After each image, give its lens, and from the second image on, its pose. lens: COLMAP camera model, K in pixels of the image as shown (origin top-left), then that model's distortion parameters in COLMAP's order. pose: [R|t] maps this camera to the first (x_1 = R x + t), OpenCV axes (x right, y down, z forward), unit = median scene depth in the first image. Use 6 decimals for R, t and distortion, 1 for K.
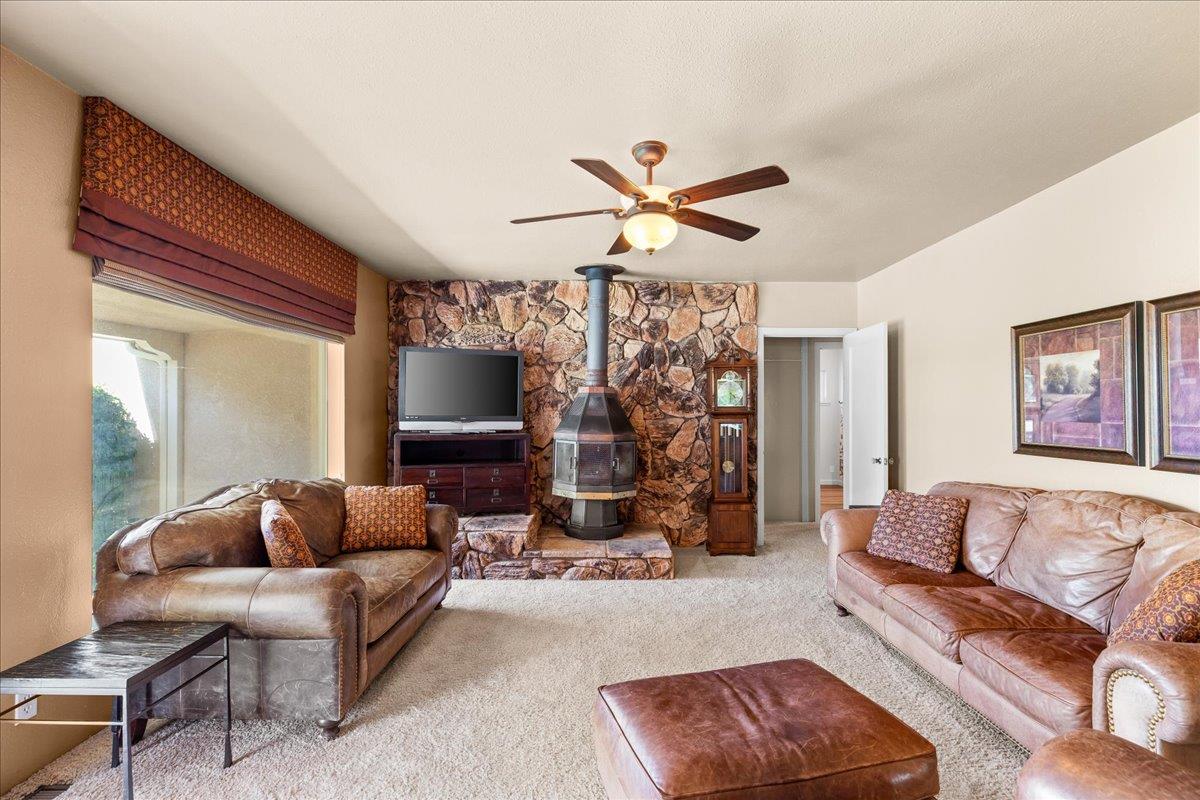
lens RADIAL K [[537.6, 0, 600.2], [0, 537.6, 410.6], [0, 0, 1]] dist [0.001804, 0.000051]
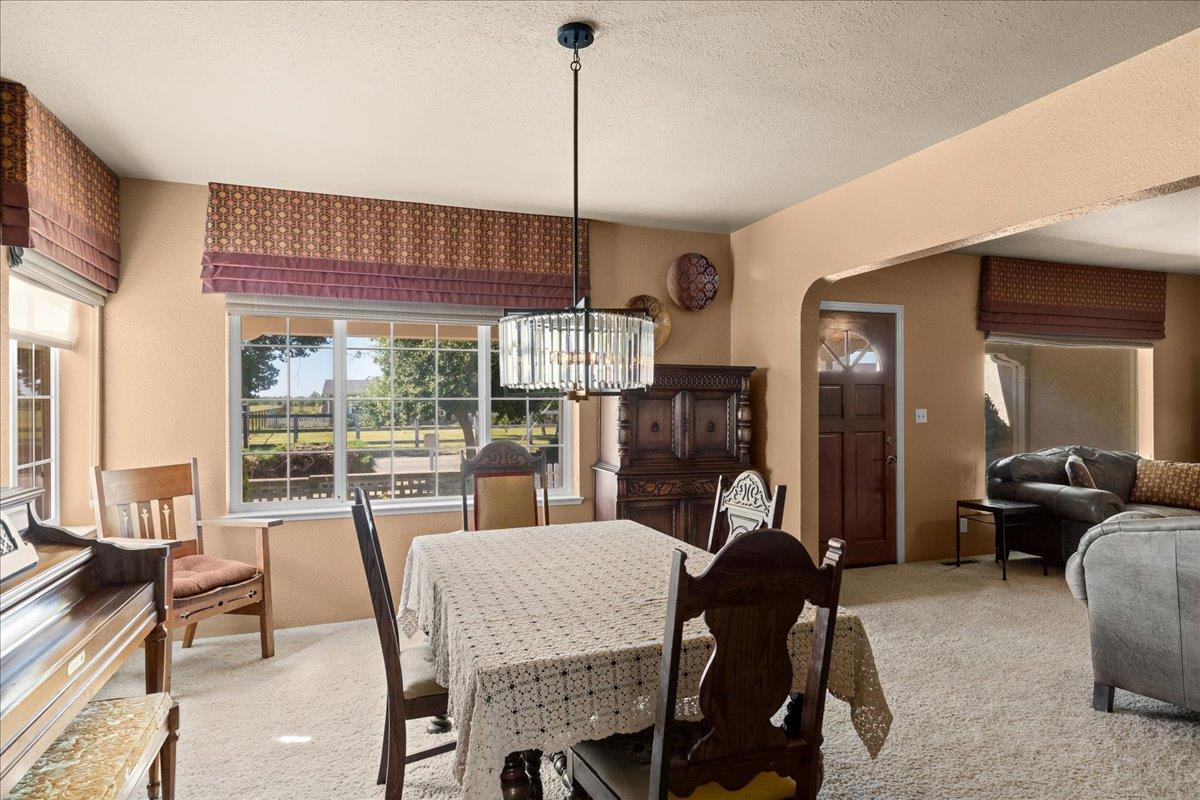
lens RADIAL K [[687.7, 0, 600.0], [0, 687.7, 400.0], [0, 0, 1]] dist [0.022927, -0.000202]
pose [[0.343092, -0.003907, -0.939294, 0.664935], [0.000961, 0.999992, -0.003808, -0.002430], [0.939301, 0.000404, 0.343093, -0.823093]]
